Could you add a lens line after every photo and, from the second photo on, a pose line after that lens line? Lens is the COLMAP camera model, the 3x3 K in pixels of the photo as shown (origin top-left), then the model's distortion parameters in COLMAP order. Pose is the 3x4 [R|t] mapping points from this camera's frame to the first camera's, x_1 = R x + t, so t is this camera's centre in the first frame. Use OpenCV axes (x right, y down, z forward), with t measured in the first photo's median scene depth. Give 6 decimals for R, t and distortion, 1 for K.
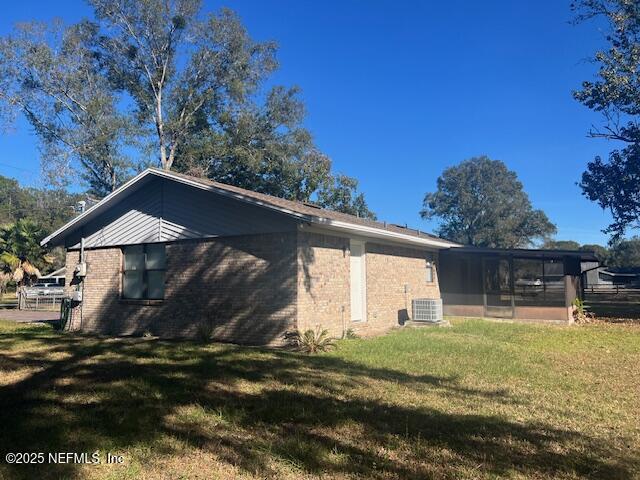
lens RADIAL K [[488.5, 0, 320.0], [0, 488.5, 240.0], [0, 0, 1]] dist [0.062704, -0.077625]
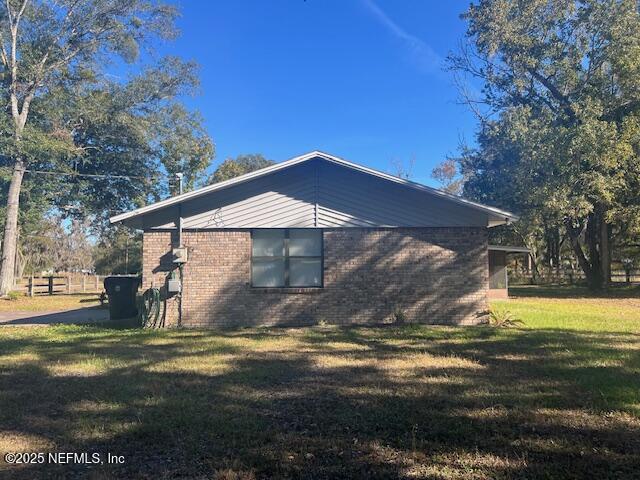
lens RADIAL K [[488.5, 0, 320.0], [0, 488.5, 240.0], [0, 0, 1]] dist [0.062704, -0.077625]
pose [[0.816684, 0.037462, 0.575869, -0.884562], [-0.049553, 0.998757, 0.005303, 0.021696], [-0.574954, -0.032868, 0.817525, 0.206351]]
